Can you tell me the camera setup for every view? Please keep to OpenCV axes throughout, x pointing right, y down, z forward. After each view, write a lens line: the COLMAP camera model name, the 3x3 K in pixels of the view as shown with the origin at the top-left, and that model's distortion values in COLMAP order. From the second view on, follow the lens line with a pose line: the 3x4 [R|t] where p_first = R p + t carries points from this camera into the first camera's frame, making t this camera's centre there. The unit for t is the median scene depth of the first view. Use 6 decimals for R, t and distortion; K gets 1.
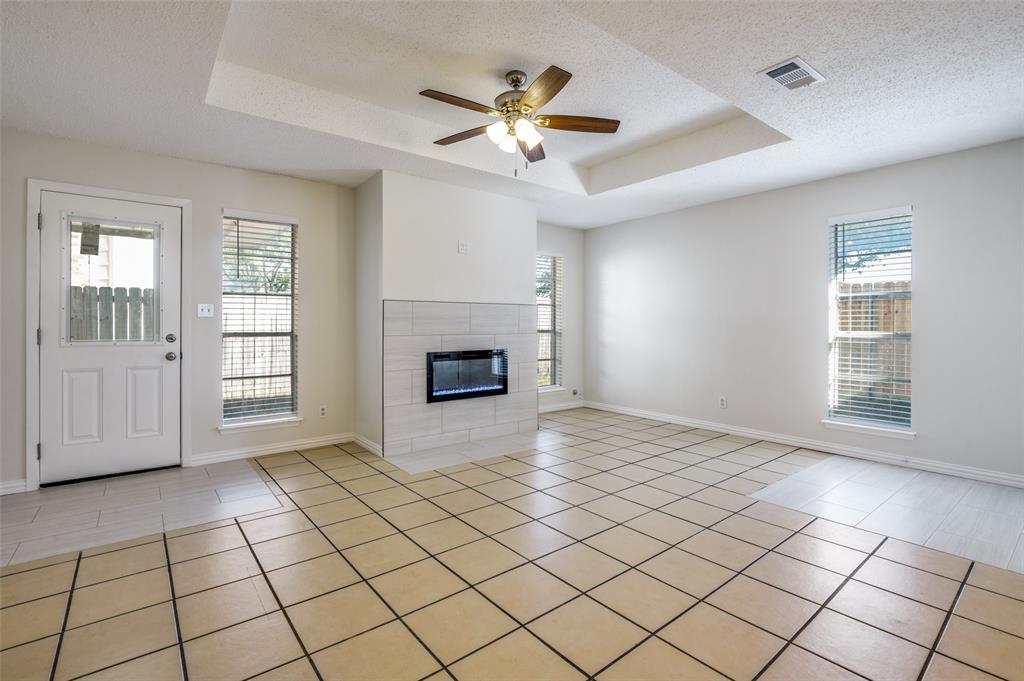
lens RADIAL K [[472.8, 0, 504.6], [0, 472.8, 330.8], [0, 0, 1]] dist [-0.000073, -0.003116]
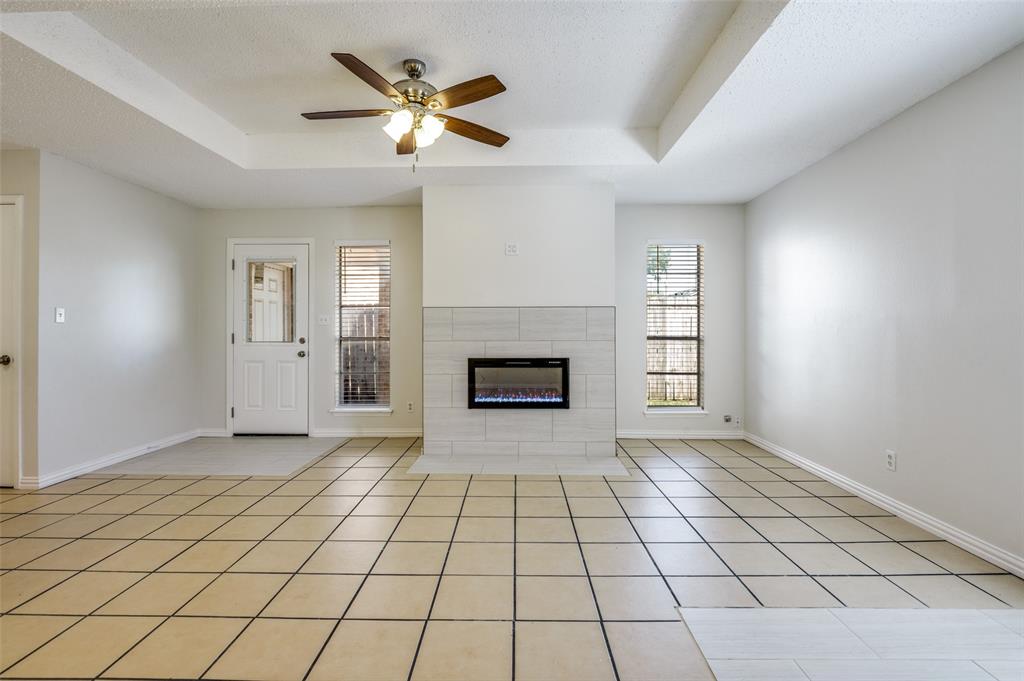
lens RADIAL K [[472.8, 0, 513.3], [0, 472.8, 333.1], [0, 0, 1]] dist [-0.000073, -0.003116]
pose [[0.775452, 0.001818, -0.631403, 0.536977], [-0.006326, 0.999968, -0.004889, -0.002725], [0.631374, 0.007785, 0.775439, 0.277590]]
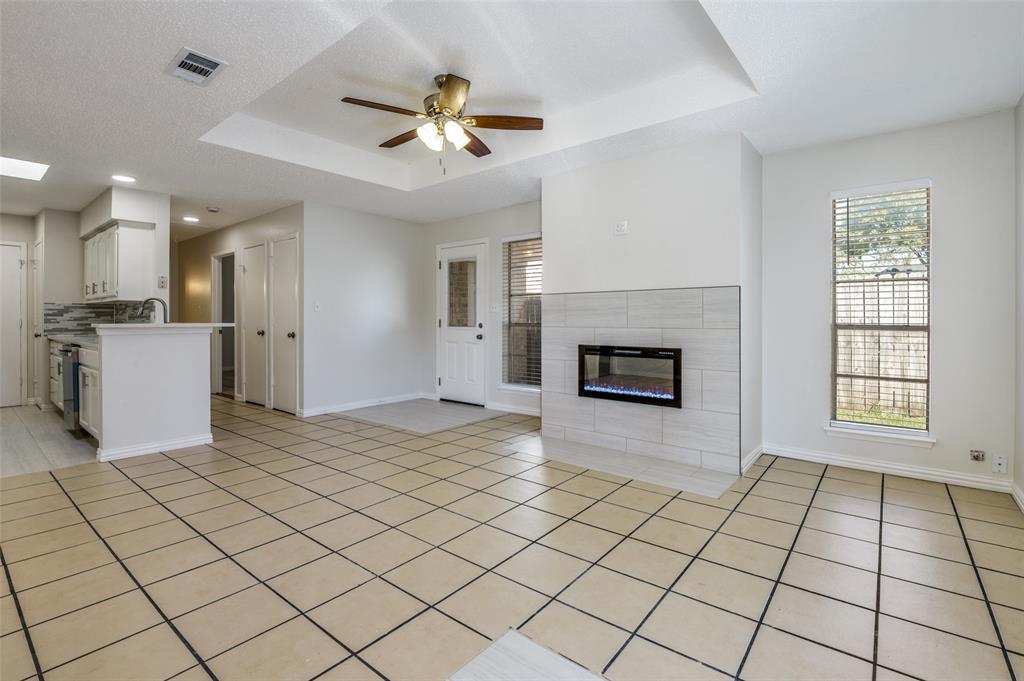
lens RADIAL K [[472.8, 0, 513.9], [0, 472.8, 322.3], [0, 0, 1]] dist [-0.000073, -0.003116]
pose [[0.228037, 0.008403, -0.973616, 0.753904], [-0.010064, 0.999930, 0.006273, -0.005403], [0.973601, 0.008368, 0.228105, 0.634573]]
